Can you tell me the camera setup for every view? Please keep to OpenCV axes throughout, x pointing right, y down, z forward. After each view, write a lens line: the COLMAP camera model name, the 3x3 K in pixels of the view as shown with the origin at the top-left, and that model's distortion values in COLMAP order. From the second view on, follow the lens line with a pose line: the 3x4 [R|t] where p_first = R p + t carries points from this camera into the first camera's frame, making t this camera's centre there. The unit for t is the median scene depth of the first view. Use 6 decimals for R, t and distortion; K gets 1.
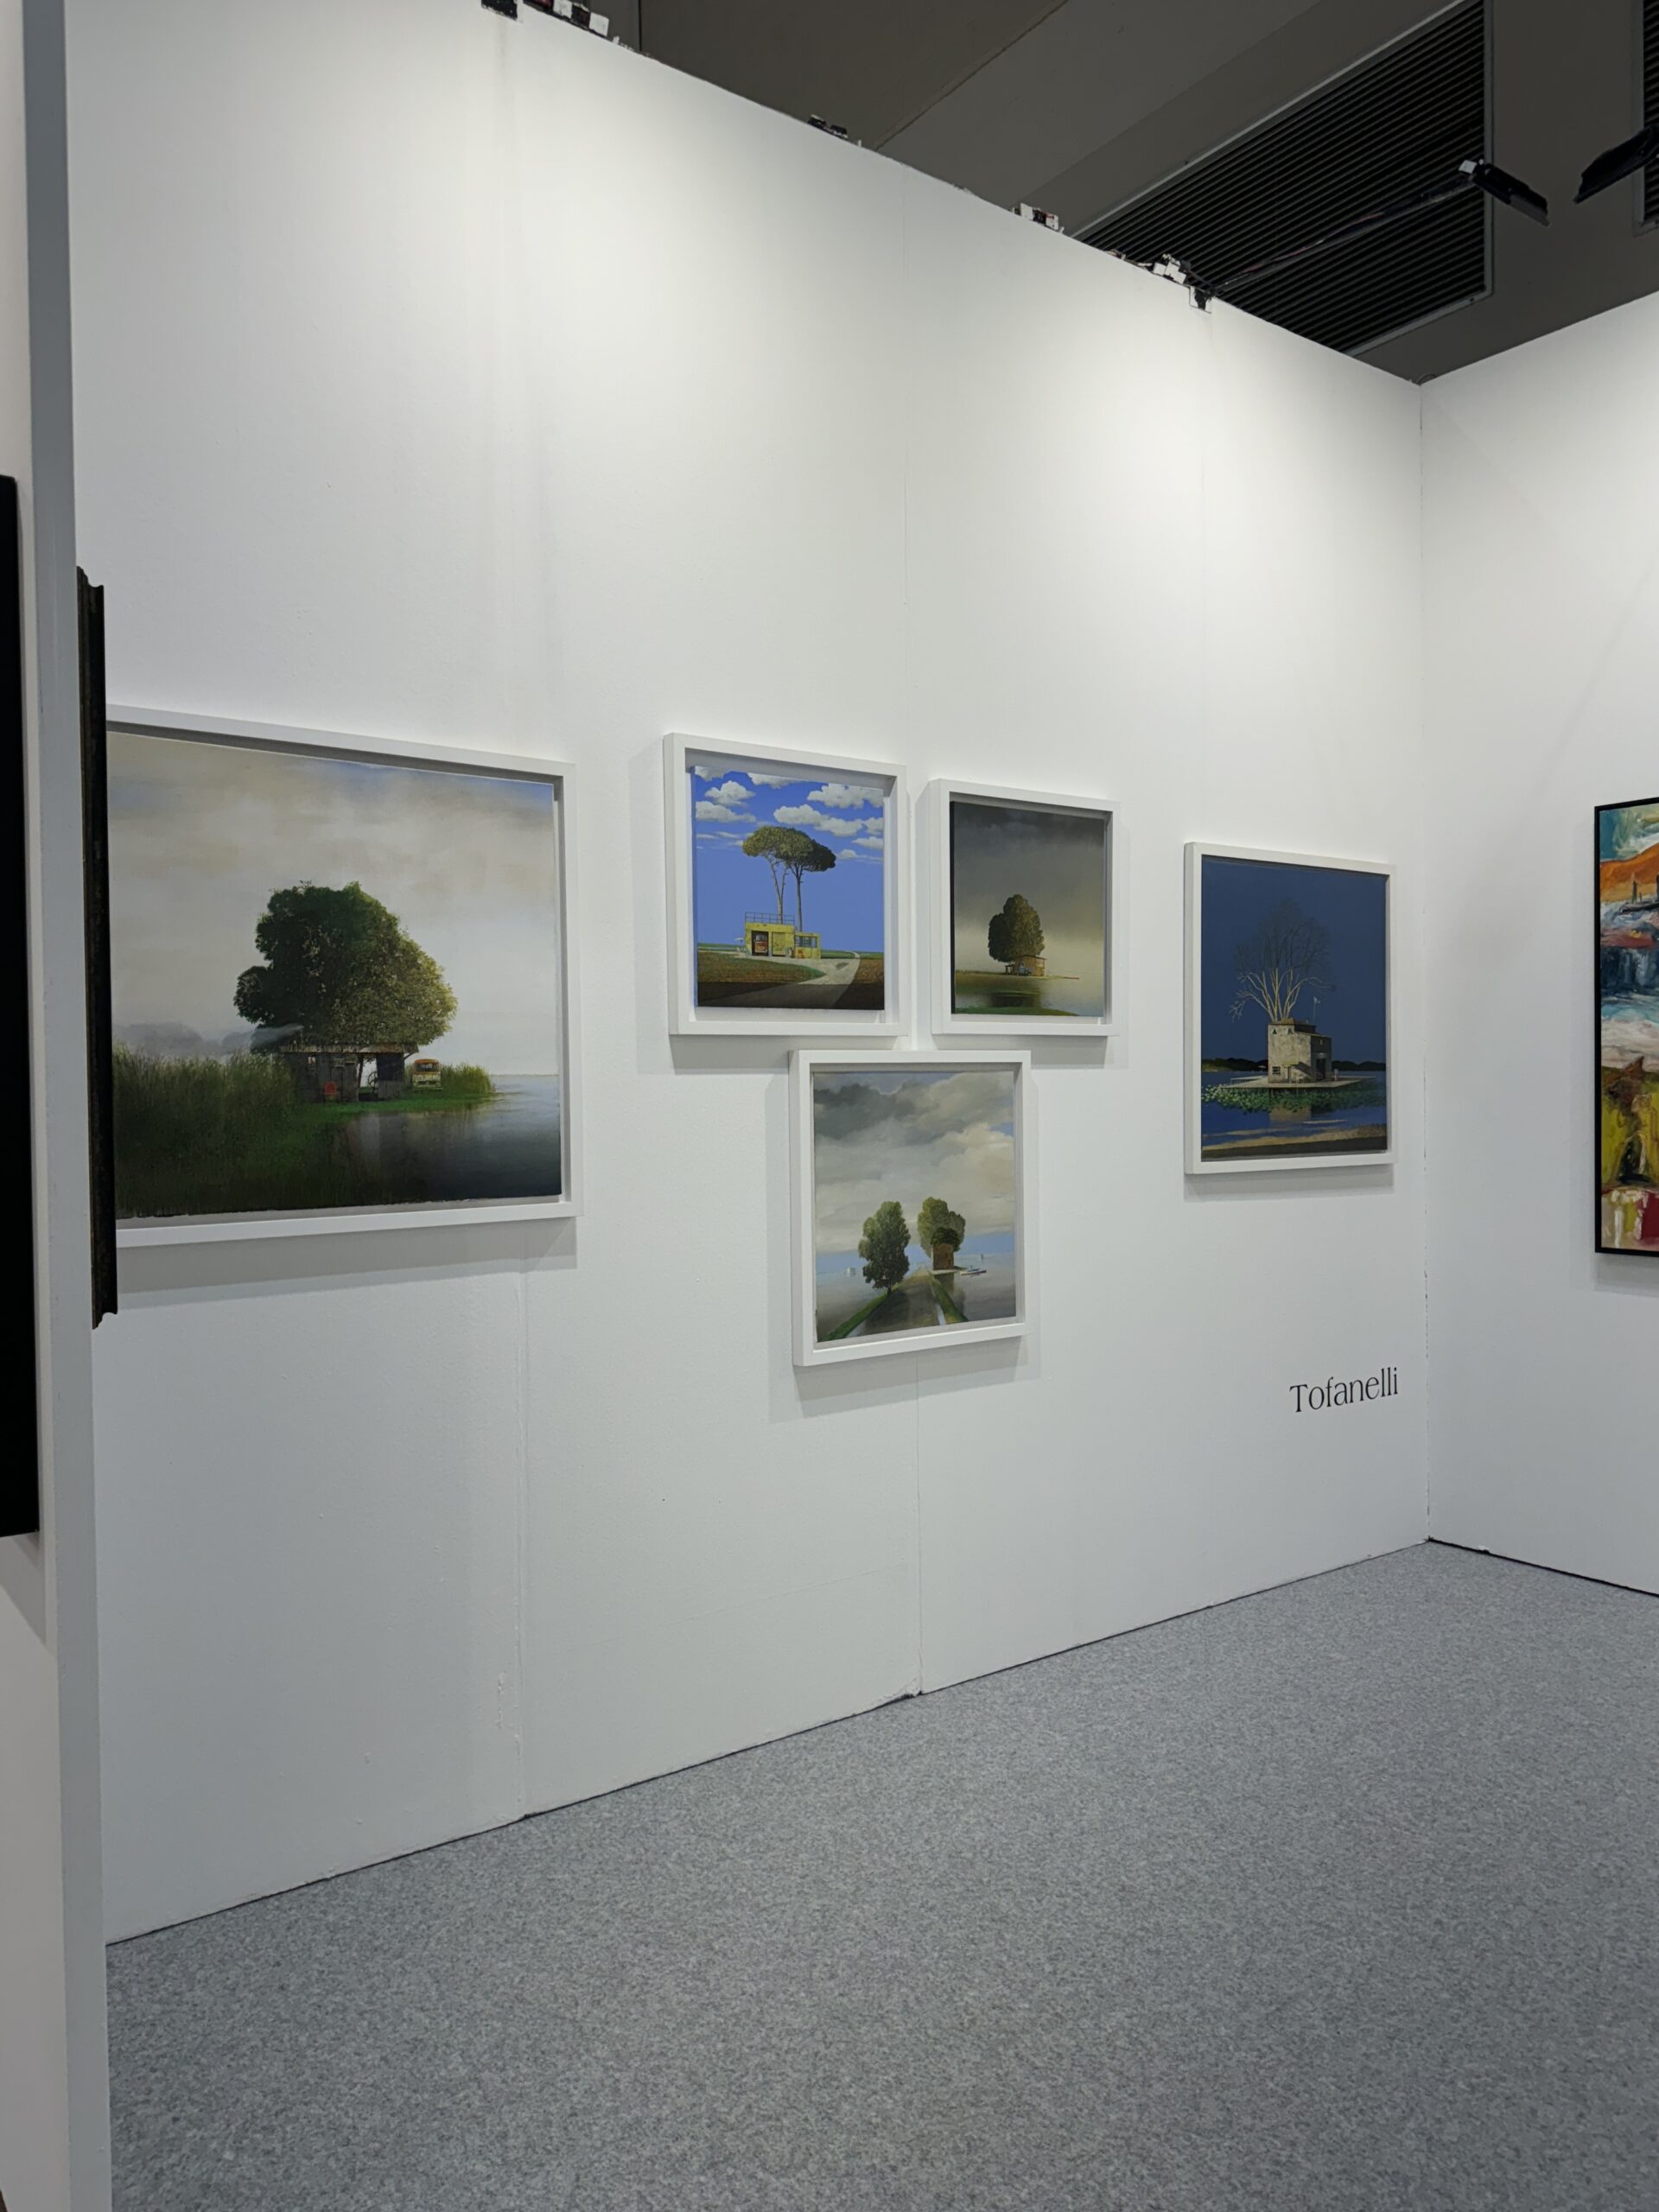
lens RADIAL K [[1545.4, 0, 813.0], [0, 1545.4, 1101.1], [0, 0, 1]] dist [0.040862, -0.051063]
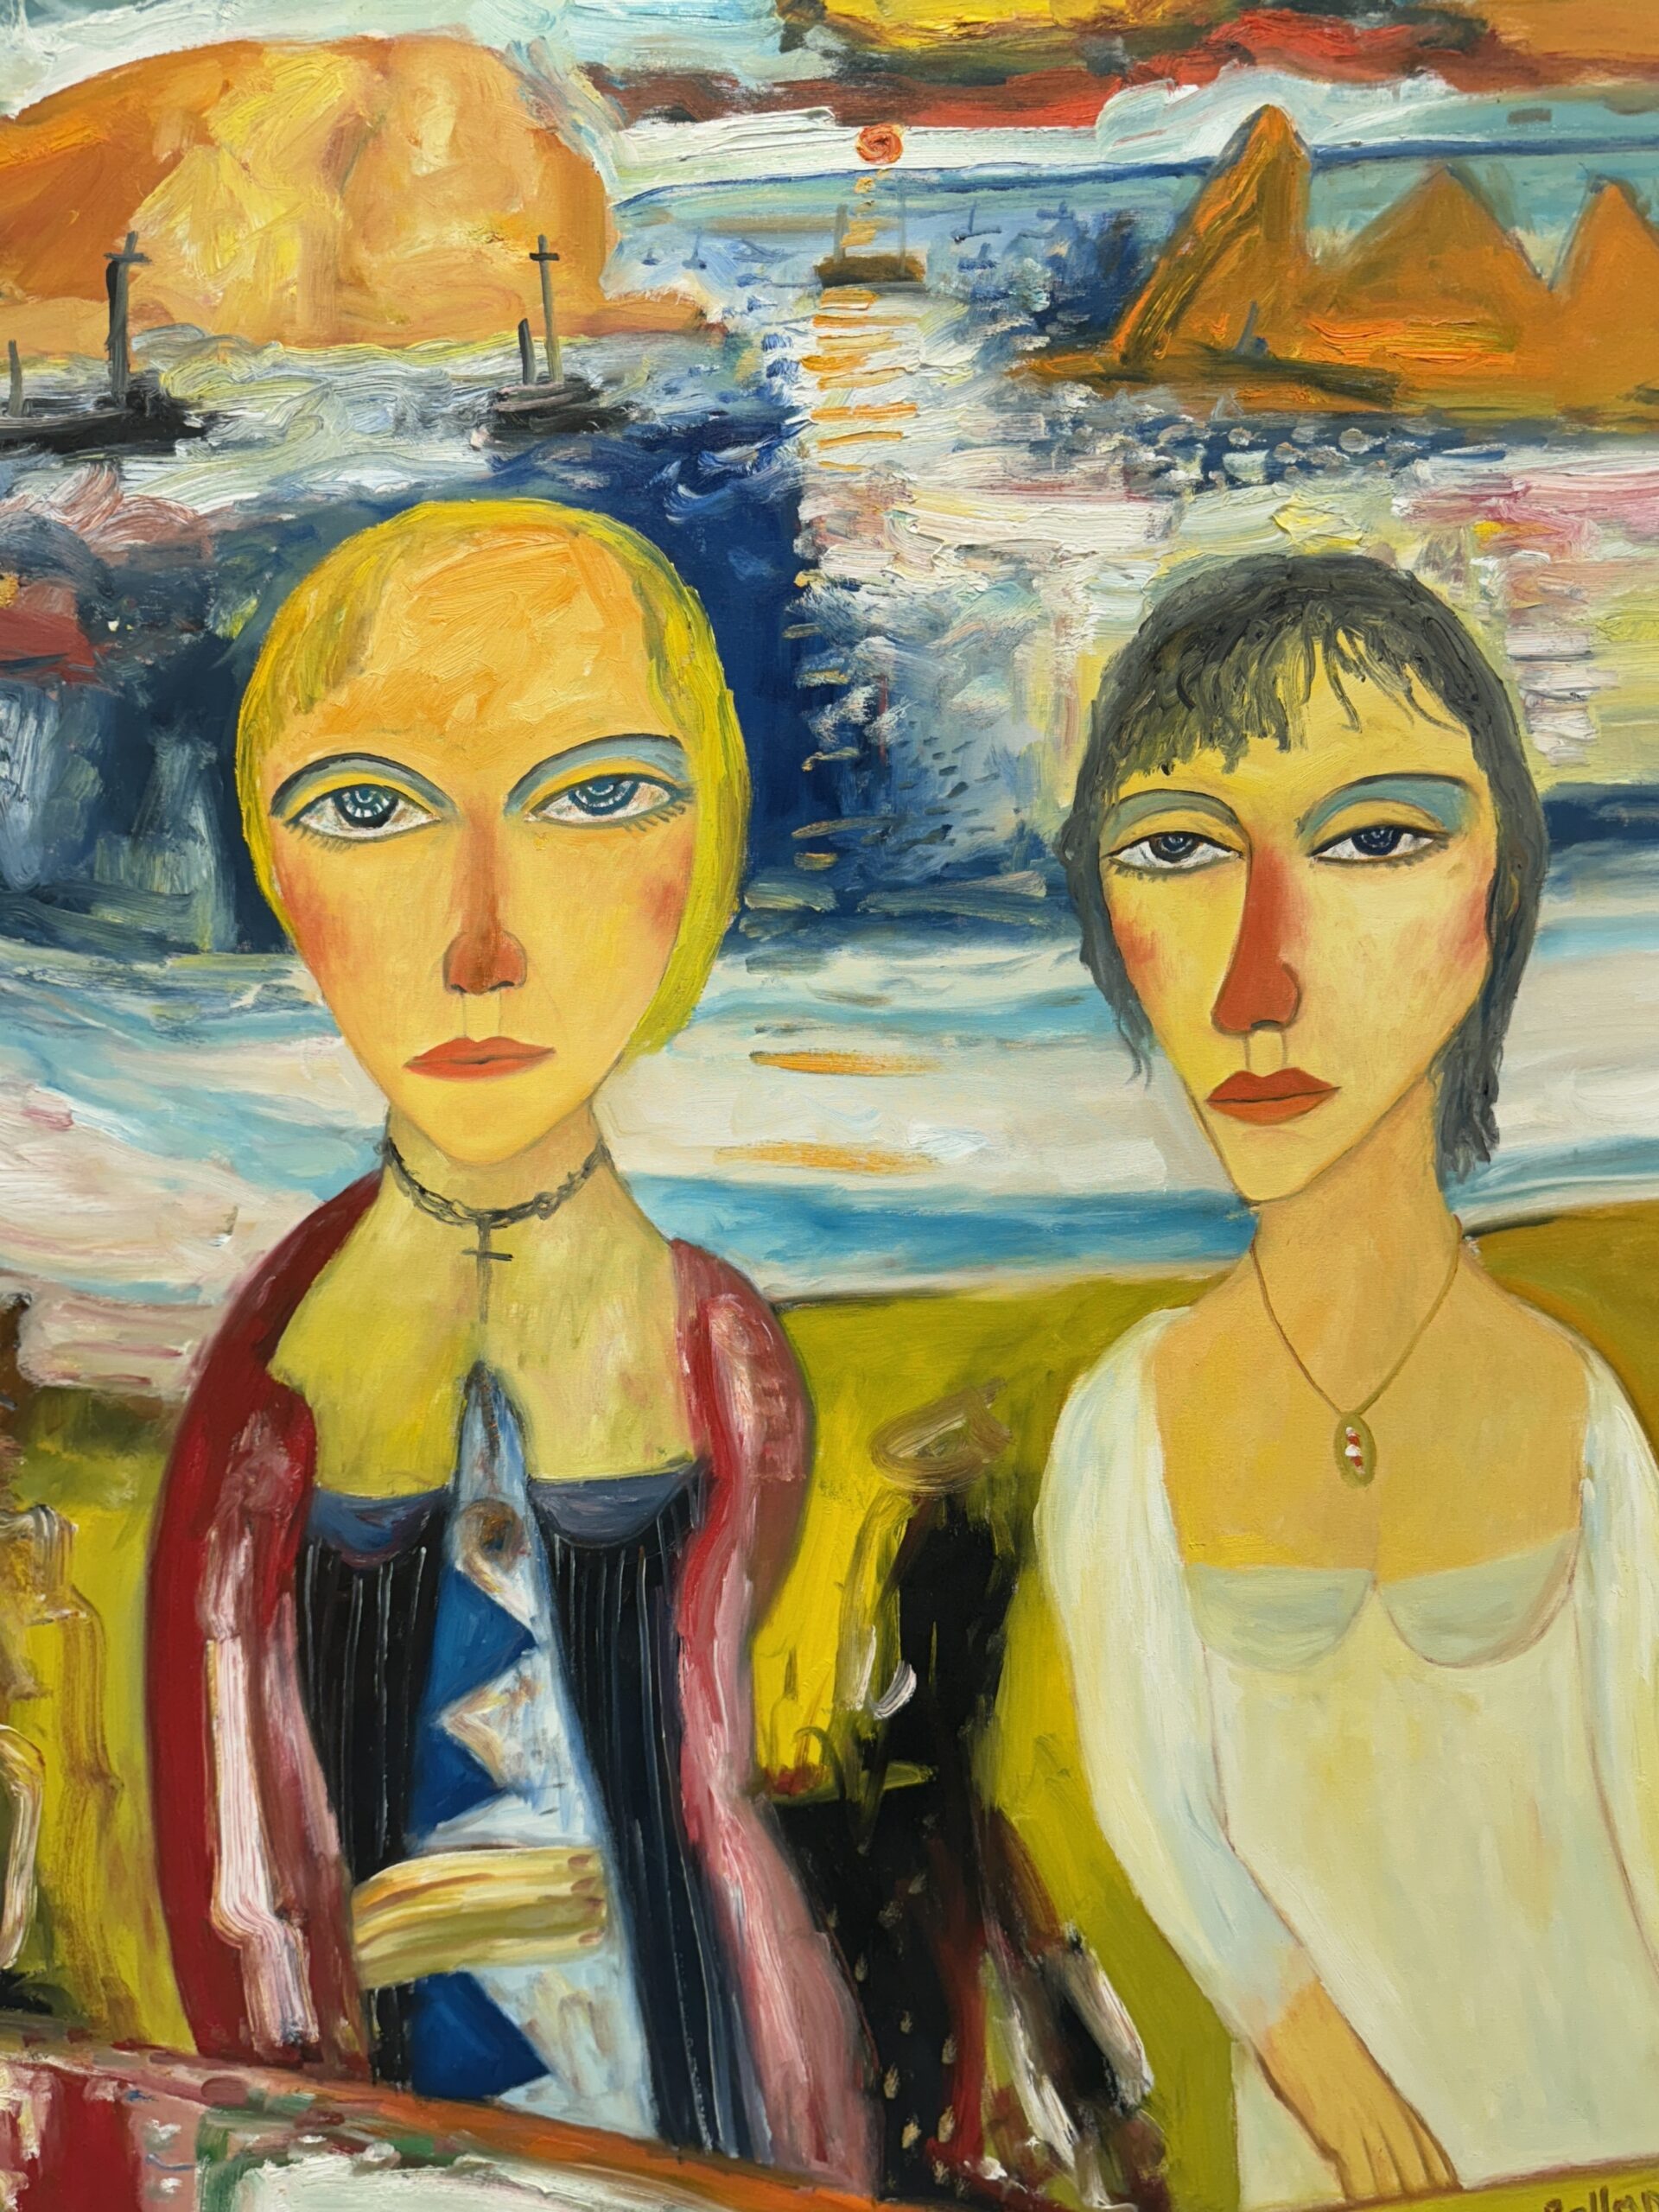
lens RADIAL K [[1808.0, 0, 818.4], [0, 1808.0, 1097.7], [0, 0, 1]] dist [0.059347, -0.097498]
pose [[0.578037, -0.004412, 0.815999, 0.487799], [-0.012149, 0.999828, 0.014012, -0.063822], [-0.815920, -0.018013, 0.577884, 0.944578]]
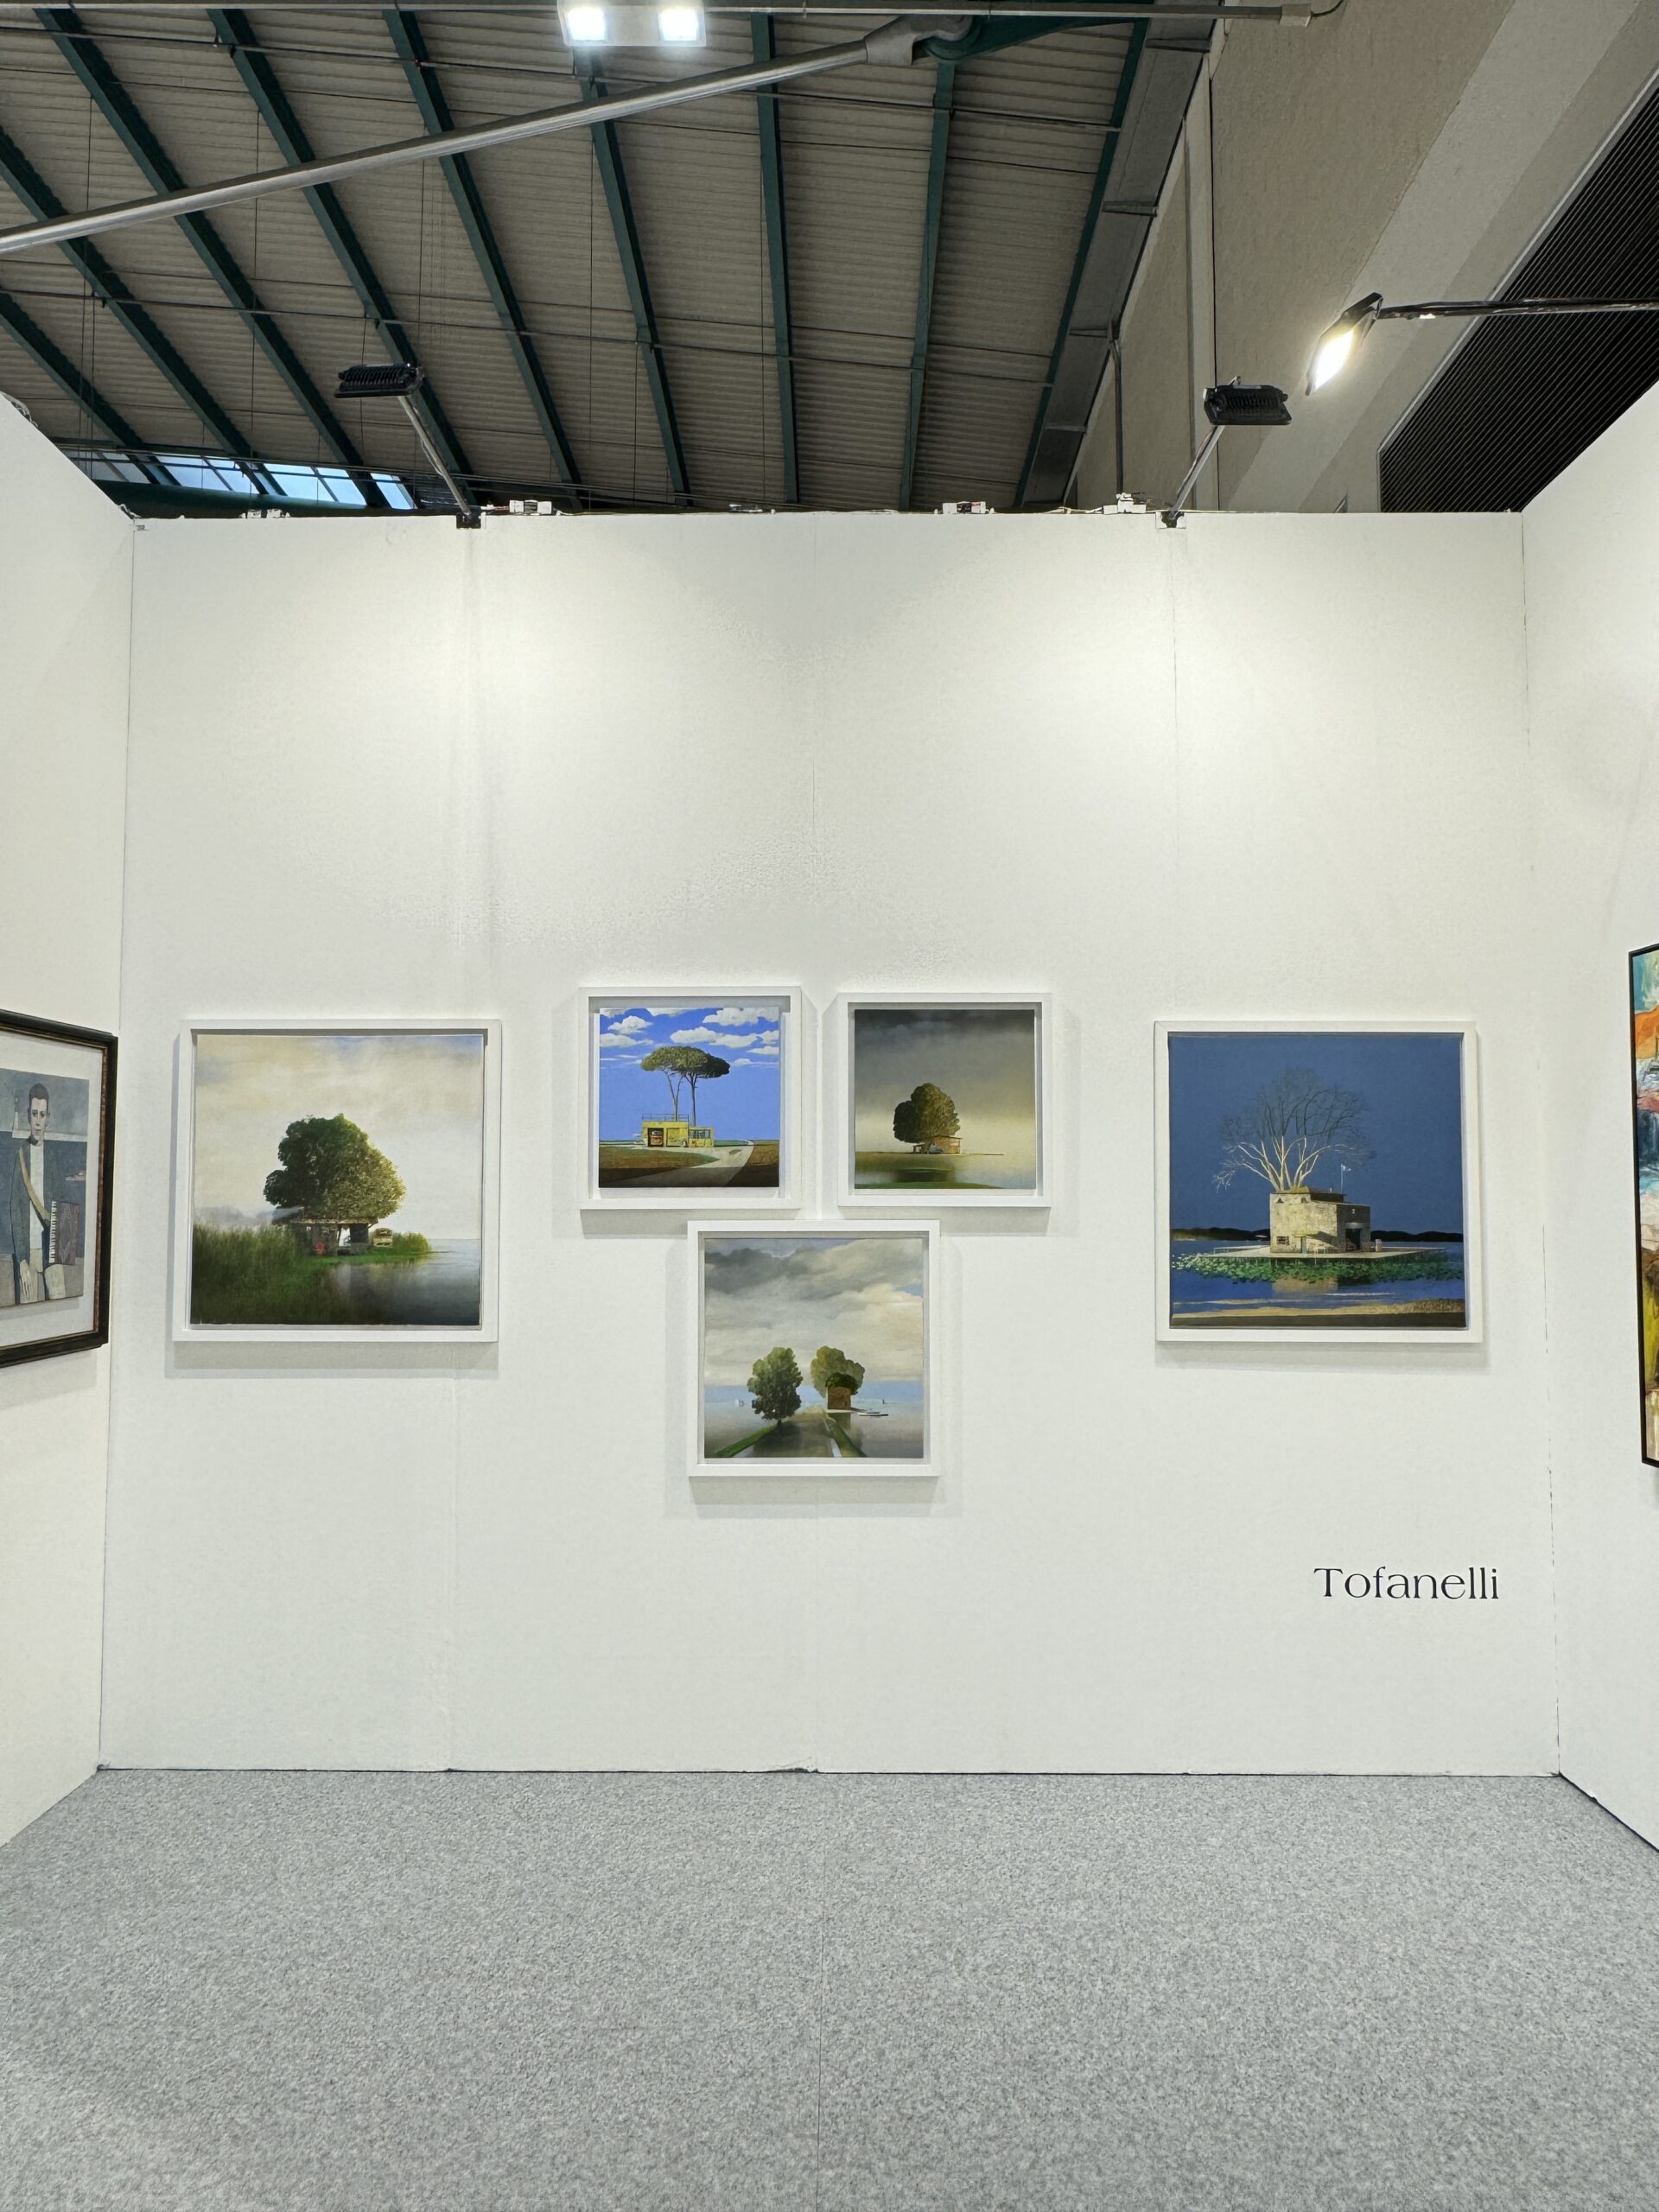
lens RADIAL K [[1545.4, 0, 823.2], [0, 1545.4, 1103.9], [0, 0, 1]] dist [0.040862, -0.051063]
pose [[0.808672, -0.023320, -0.587797, 0.773550], [-0.016023, 0.997970, -0.061637, -0.049059], [0.588042, 0.059262, 0.806657, 0.035167]]
